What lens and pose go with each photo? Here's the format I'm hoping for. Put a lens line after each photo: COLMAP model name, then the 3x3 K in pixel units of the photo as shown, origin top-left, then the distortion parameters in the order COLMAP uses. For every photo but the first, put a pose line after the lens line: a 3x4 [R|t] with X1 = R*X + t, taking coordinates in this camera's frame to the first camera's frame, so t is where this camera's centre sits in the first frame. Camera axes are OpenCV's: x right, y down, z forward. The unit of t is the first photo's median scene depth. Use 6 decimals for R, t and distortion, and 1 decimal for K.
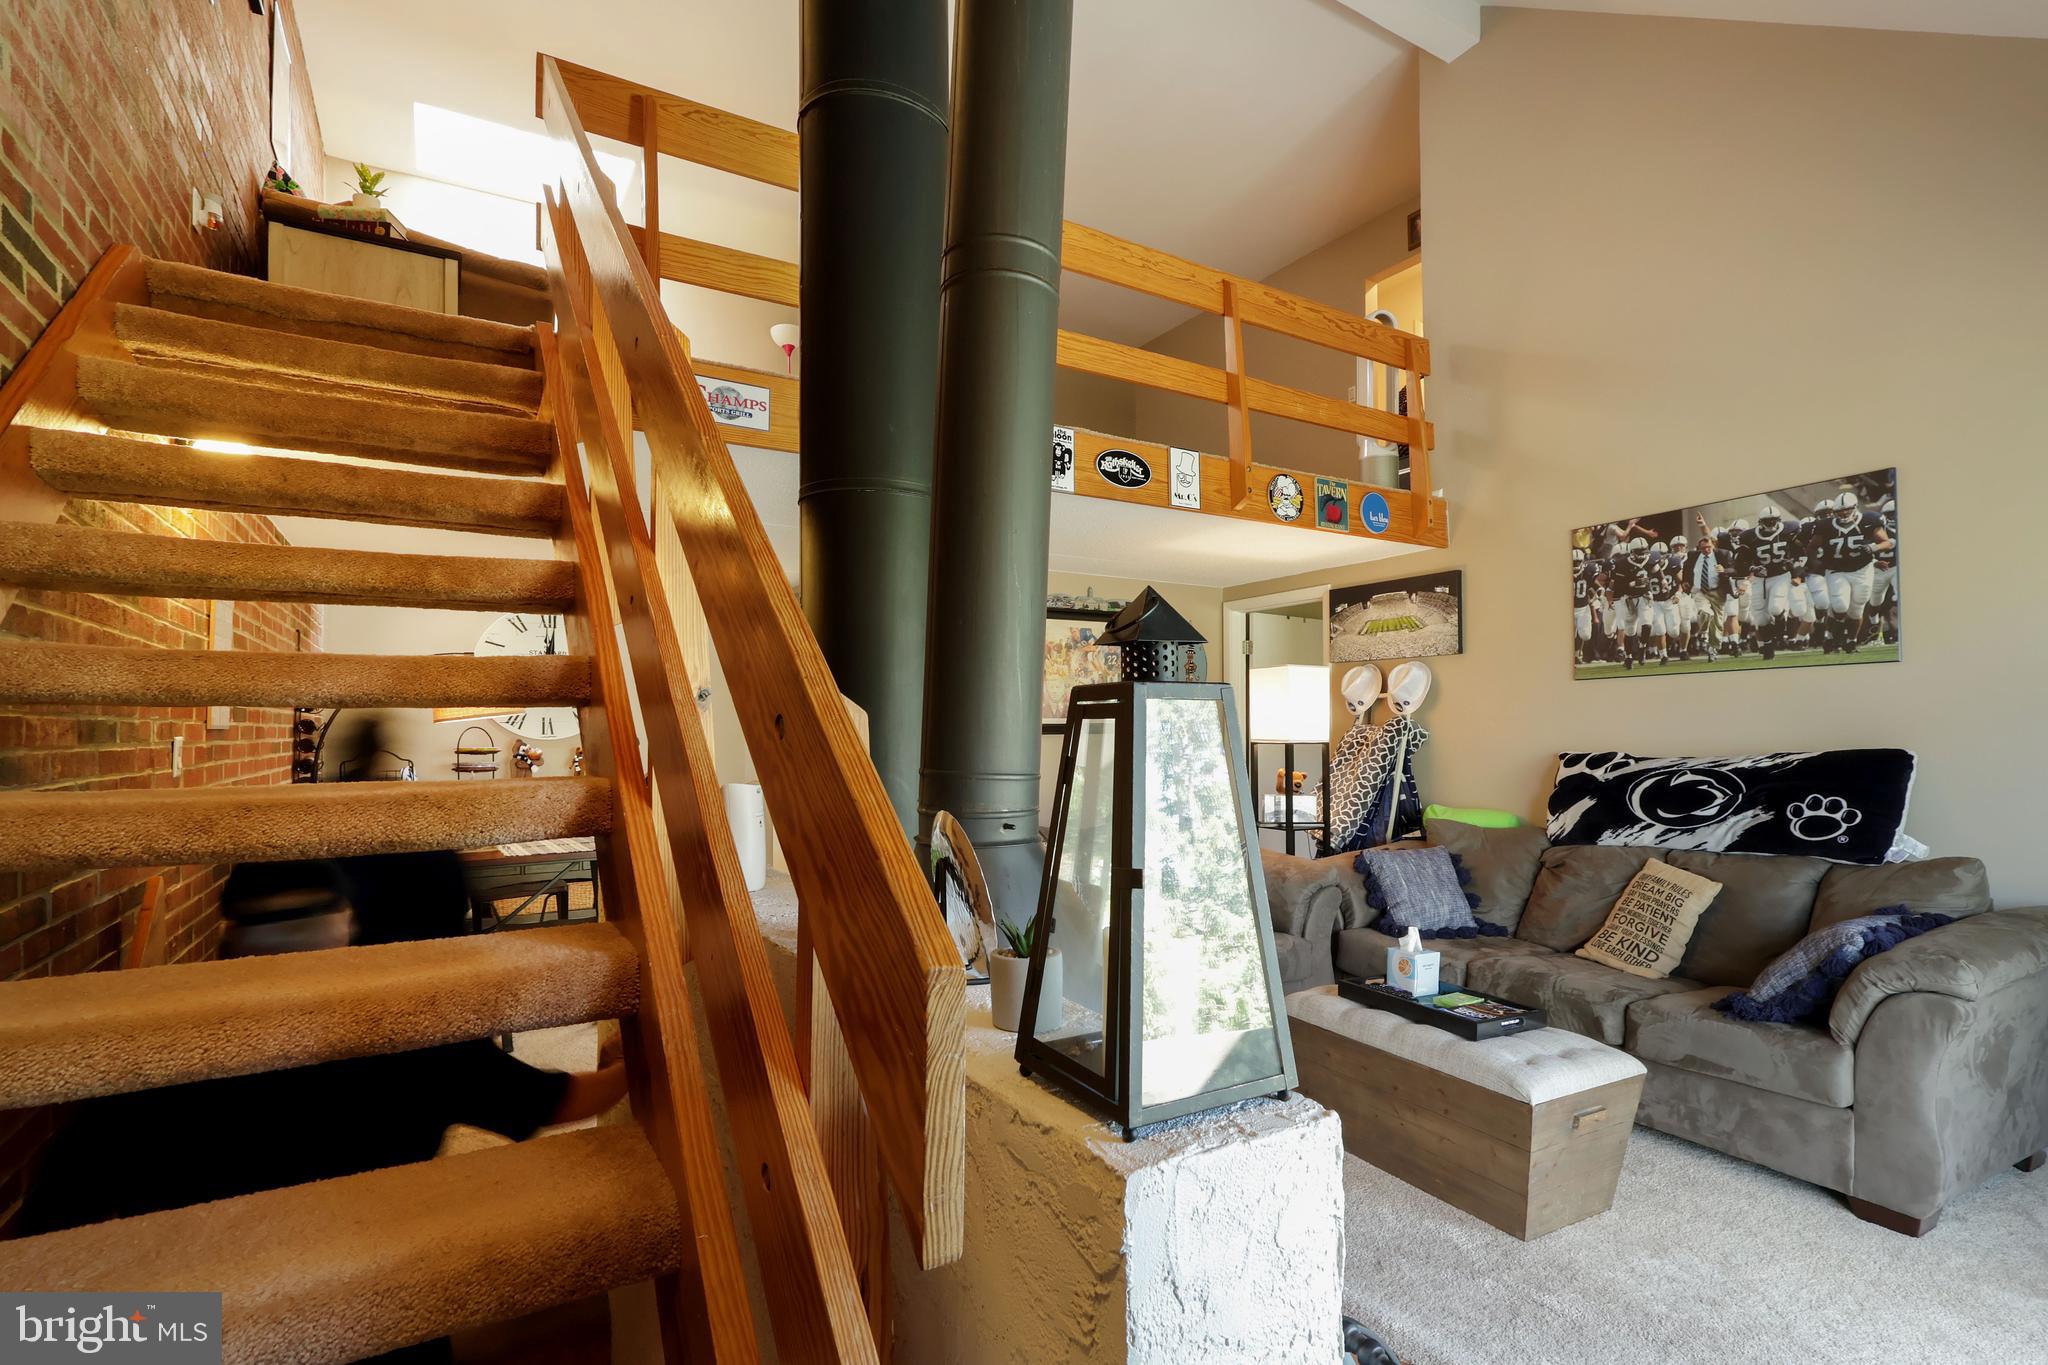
lens RADIAL K [[966.4, 0, 1032.5], [0, 966.4, 709.8], [0, 0, 1]] dist [0.002207, 0.000247]
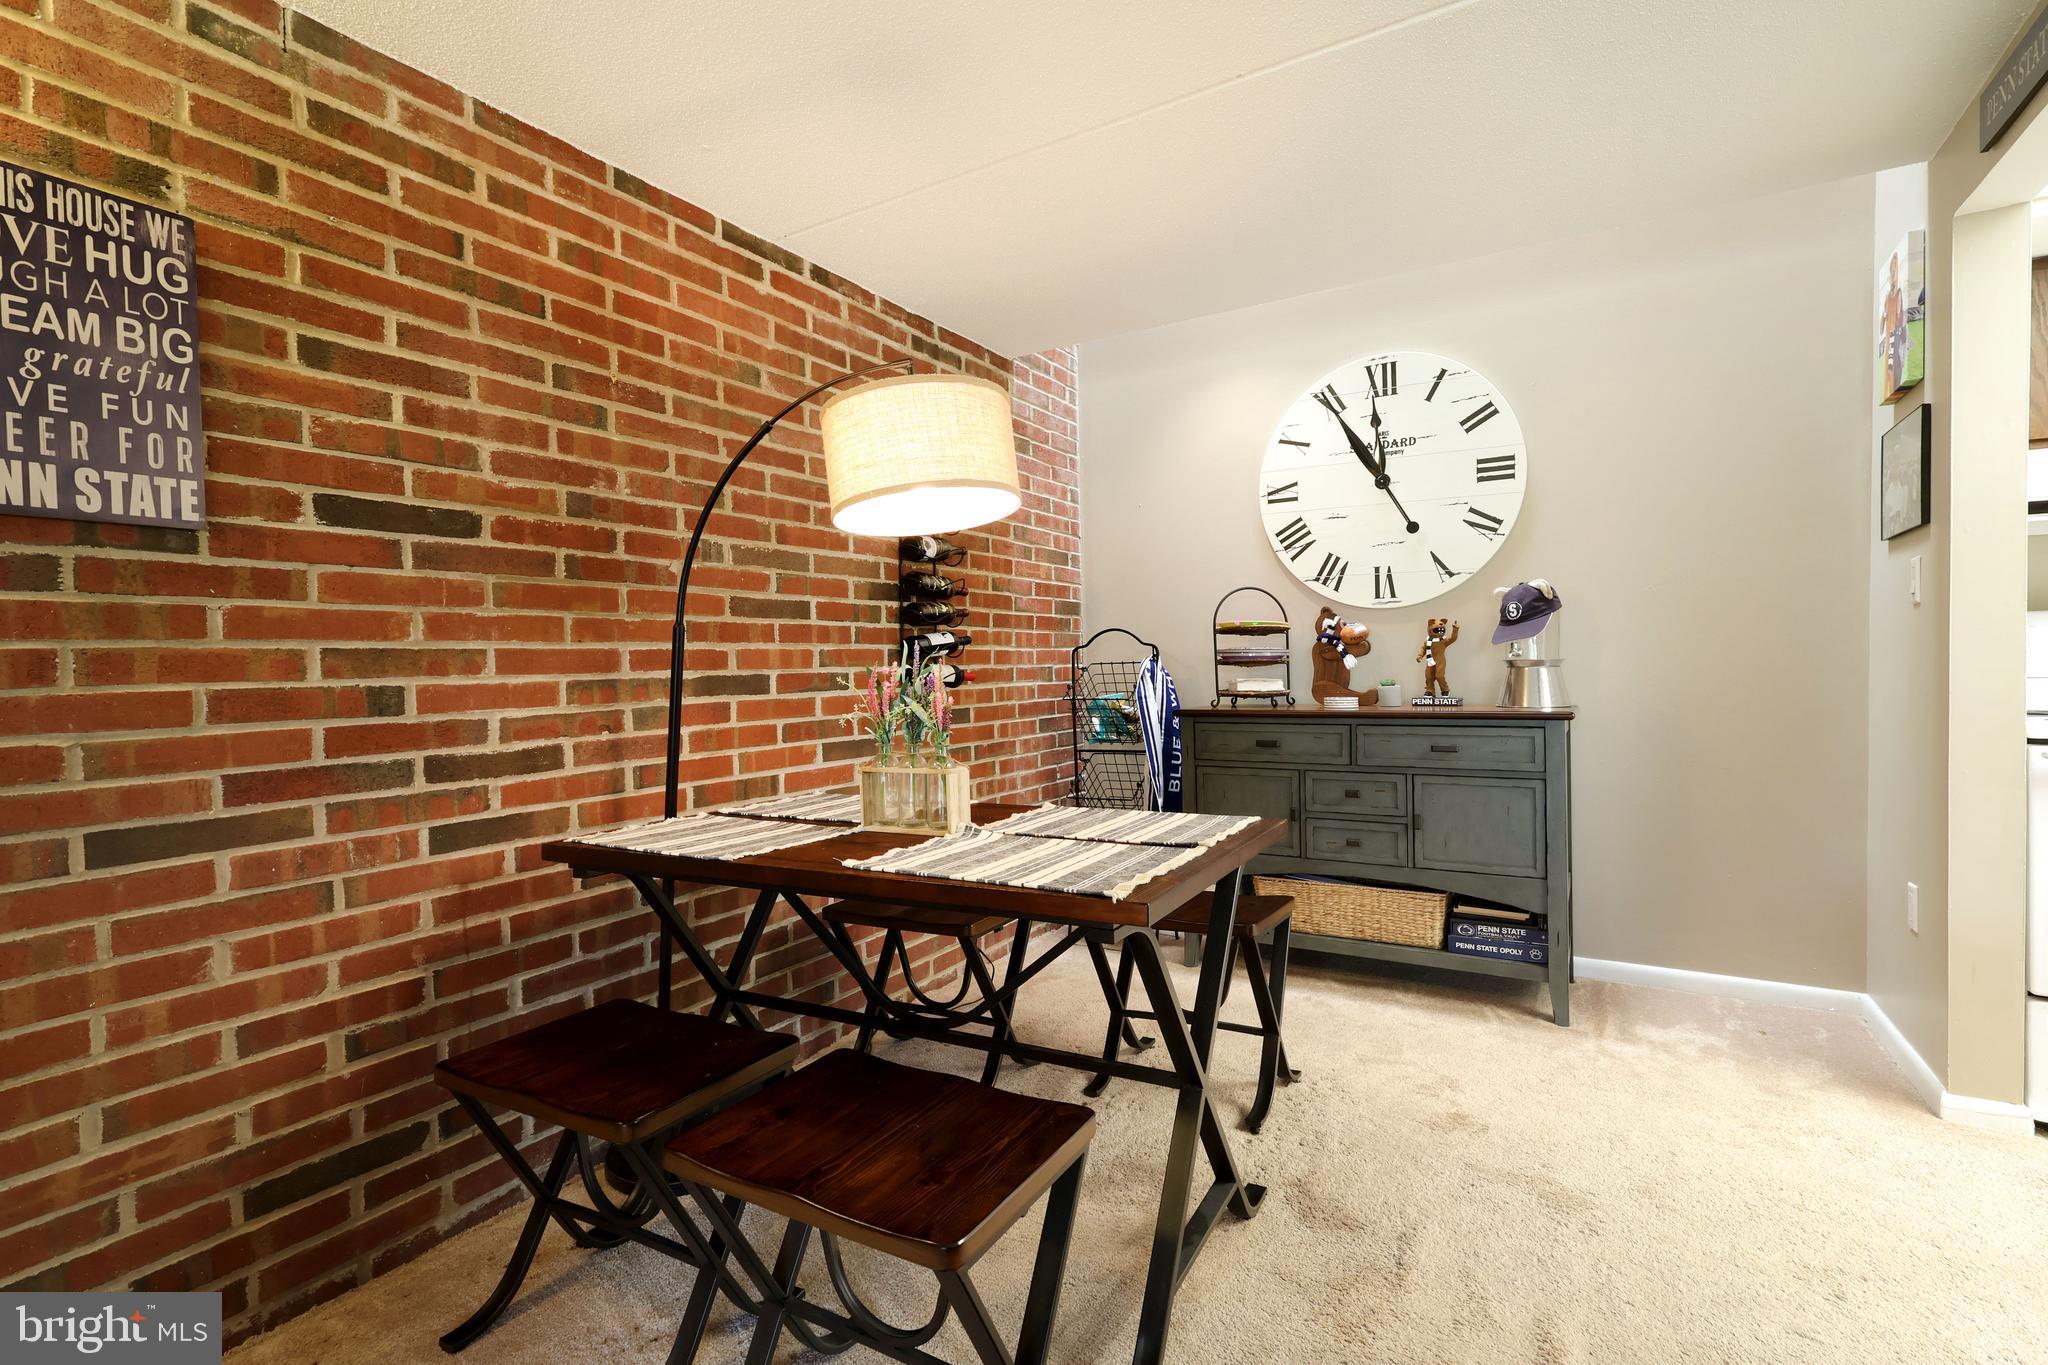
lens RADIAL K [[951.8, 0, 1024.0], [0, 951.8, 682.5], [0, 0, 1]] dist [-0.000103, 0.001292]
pose [[0.464951, 0.013999, -0.885226, -0.215619], [0.033334, 0.998889, 0.033304, 0.081578], [0.884709, -0.044993, 0.463968, 0.985094]]
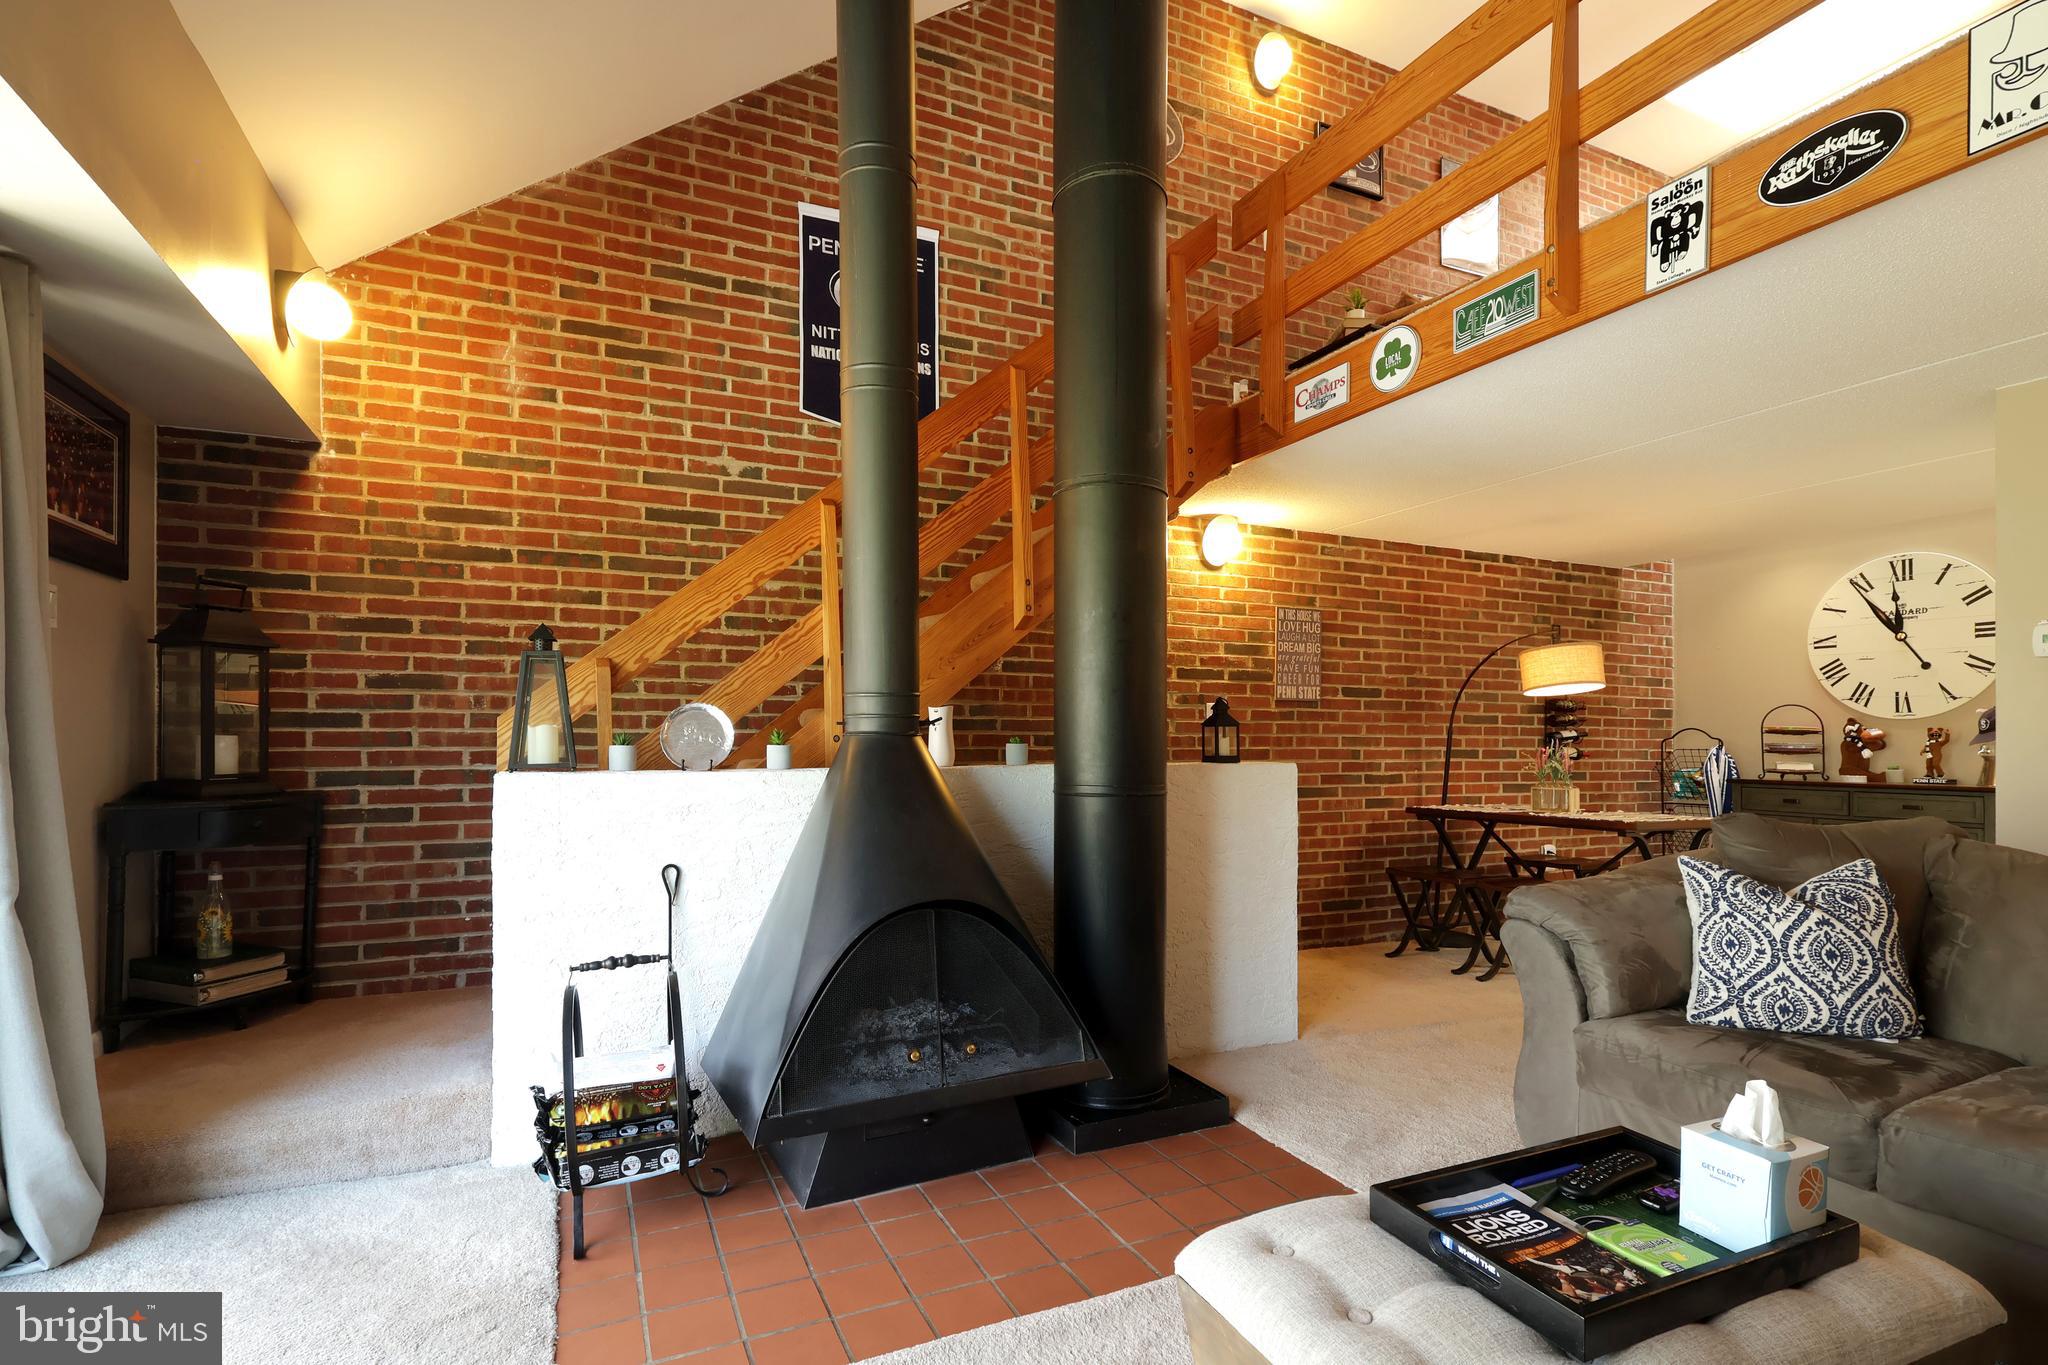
lens RADIAL K [[977.8, 0, 1036.1], [0, 977.8, 727.9], [0, 0, 1]] dist [0.005017, 0.001108]
pose [[-0.102745, -0.008682, -0.994670, 0.678129], [0.010053, 0.999902, -0.009766, 0.066596], [0.994657, -0.011003, -0.102648, 0.613970]]
